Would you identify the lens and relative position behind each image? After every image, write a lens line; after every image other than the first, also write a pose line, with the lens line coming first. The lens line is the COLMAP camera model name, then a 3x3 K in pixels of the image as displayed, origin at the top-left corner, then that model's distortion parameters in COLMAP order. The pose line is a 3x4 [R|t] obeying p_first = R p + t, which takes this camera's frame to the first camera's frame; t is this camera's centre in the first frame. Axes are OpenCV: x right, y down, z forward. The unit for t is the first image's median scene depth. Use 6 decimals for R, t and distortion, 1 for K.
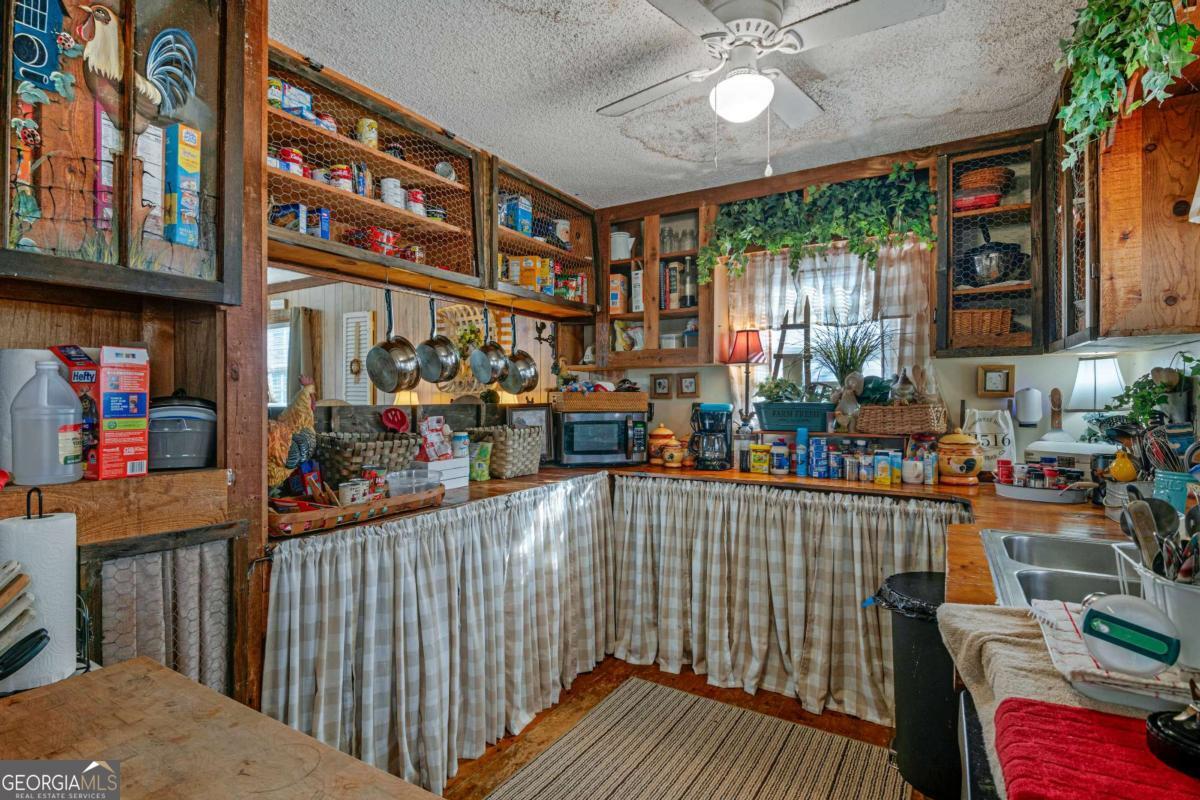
lens RADIAL K [[607.6, 0, 597.8], [0, 607.6, 408.3], [0, 0, 1]] dist [-0.011576, -0.003141]
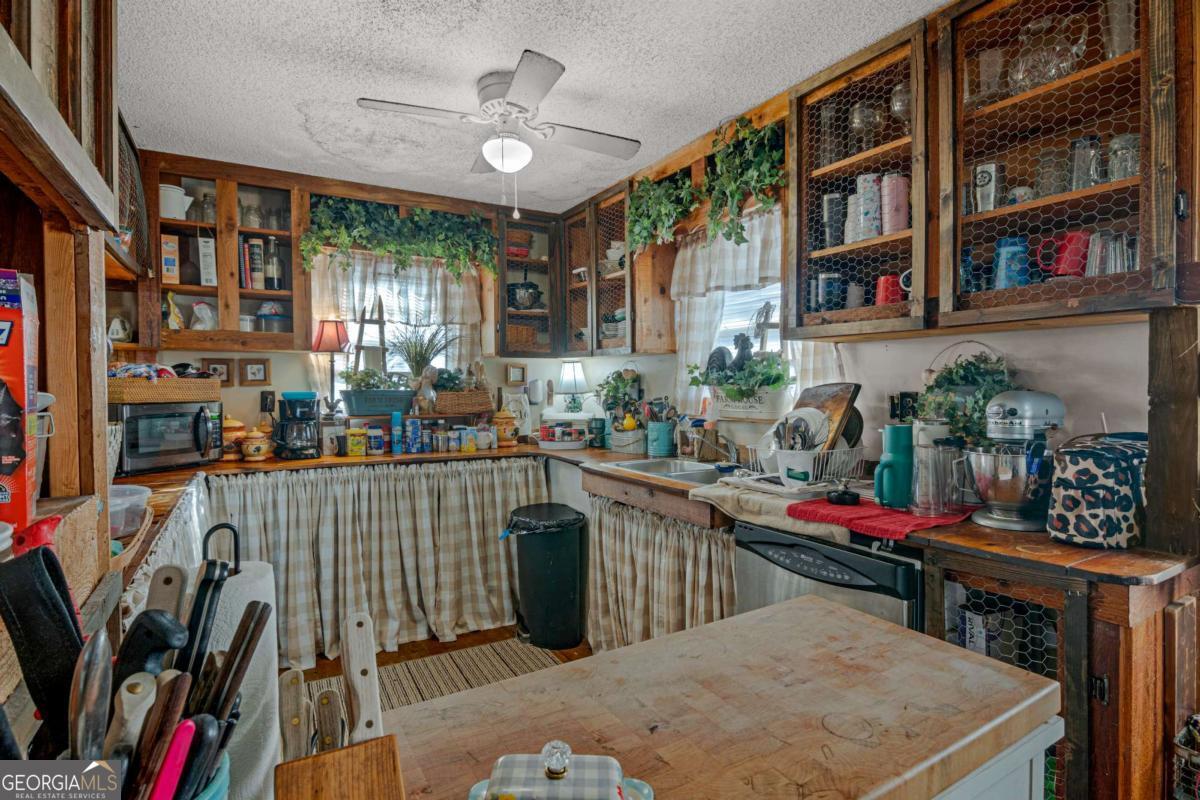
lens RADIAL K [[583.5, 0, 596.8], [0, 583.5, 392.0], [0, 0, 1]] dist [-0.002596, -0.006710]
pose [[0.480740, -0.007578, 0.876831, -0.446118], [0.016689, 0.999861, -0.000509, 0.001750], [-0.876705, 0.014878, 0.480799, 0.134578]]
